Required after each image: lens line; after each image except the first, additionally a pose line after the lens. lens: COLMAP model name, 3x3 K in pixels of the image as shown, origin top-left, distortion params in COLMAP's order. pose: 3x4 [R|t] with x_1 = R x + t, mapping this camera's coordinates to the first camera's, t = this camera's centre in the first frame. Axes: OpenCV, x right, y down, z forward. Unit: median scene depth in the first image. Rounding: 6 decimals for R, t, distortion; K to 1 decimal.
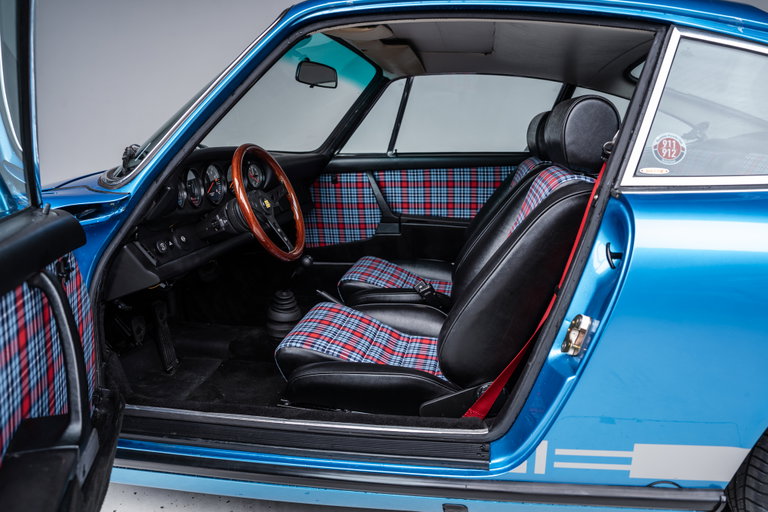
lens RADIAL K [[522.7, 0, 386.0], [0, 522.7, 253.5], [0, 0, 1]] dist [-0.092432, 0.040416]
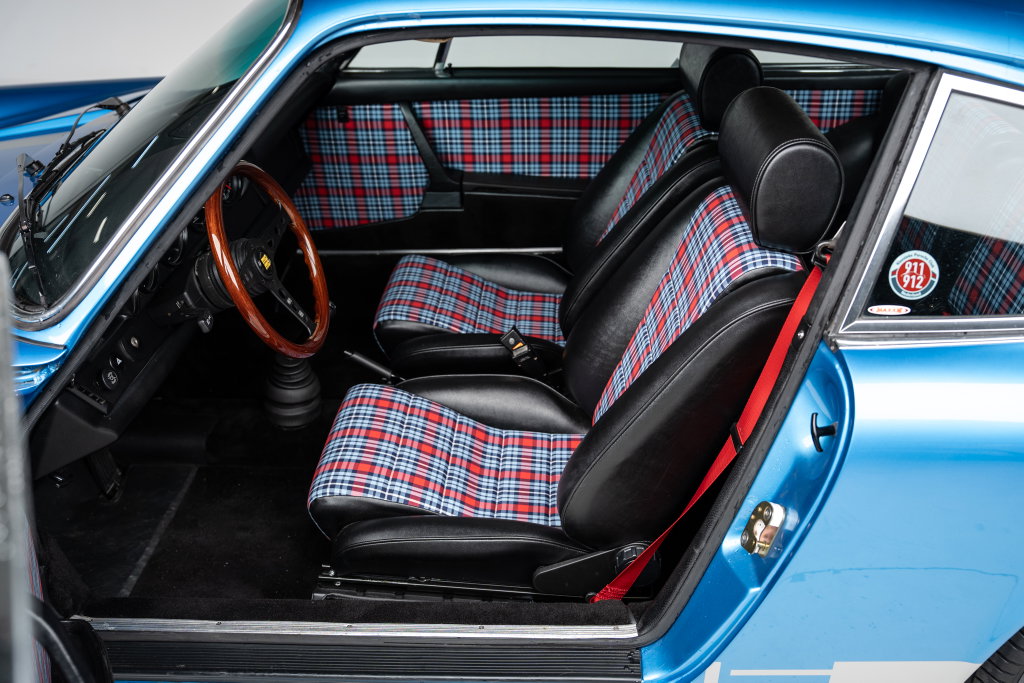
lens RADIAL K [[915.6, 0, 508.5], [0, 915.6, 334.7], [0, 0, 1]] dist [-0.014846, 0.018912]
pose [[0.992269, -0.058847, 0.109263, -0.044983], [0.026913, 0.961513, 0.273439, -0.190523], [-0.121149, -0.268384, 0.955664, -0.045038]]
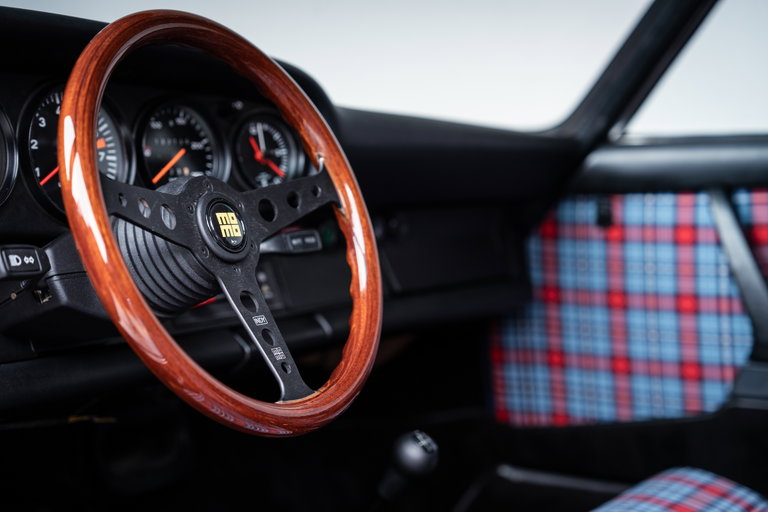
lens RADIAL K [[1298.9, 0, 385.9], [0, 1298.9, 259.3], [0, 0, 1]] dist [0.273348, 0.000000]
pose [[0.929537, 0.042271, -0.366299, 0.074541], [-0.100210, 0.984978, -0.140631, 0.010200], [0.354851, 0.167429, 0.919809, 0.237738]]
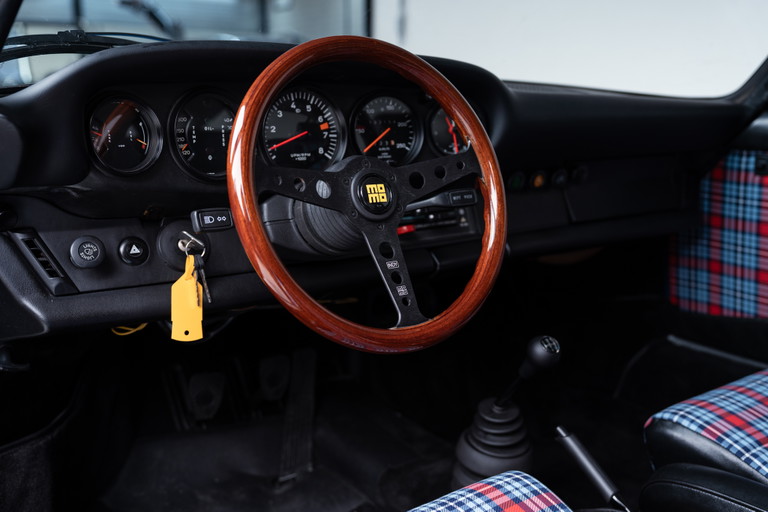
lens RADIAL K [[728.1, 0, 385.7], [0, 728.1, 256.2], [0, 0, 1]] dist [0.039959, 0.000000]
pose [[0.718481, 0.171696, -0.674022, 0.101414], [-0.180517, 0.981878, 0.057693, -0.052671], [0.671713, 0.080221, 0.736455, 0.384870]]
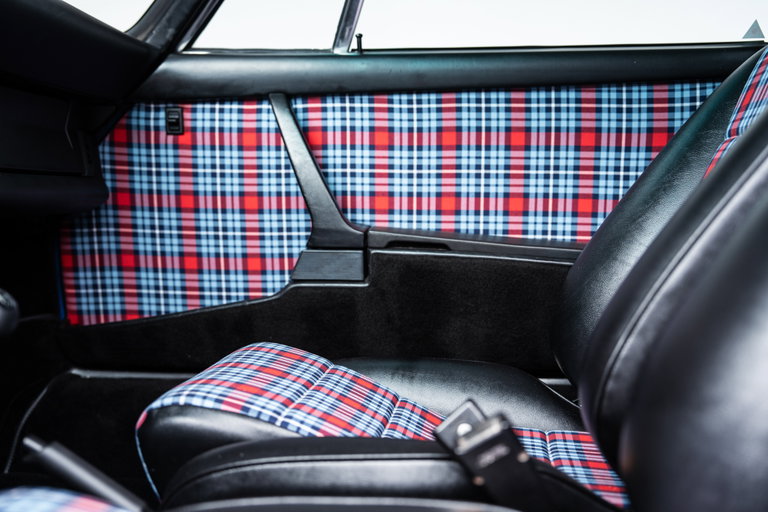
lens RADIAL K [[904.9, 0, 386.8], [0, 904.9, 253.5], [0, 0, 1]] dist [0.084525, 0.000000]
pose [[0.996896, 0.030382, 0.072625, -0.002038], [-0.017537, 0.985052, -0.171360, 0.044070], [-0.076745, 0.169555, 0.982528, 0.446111]]
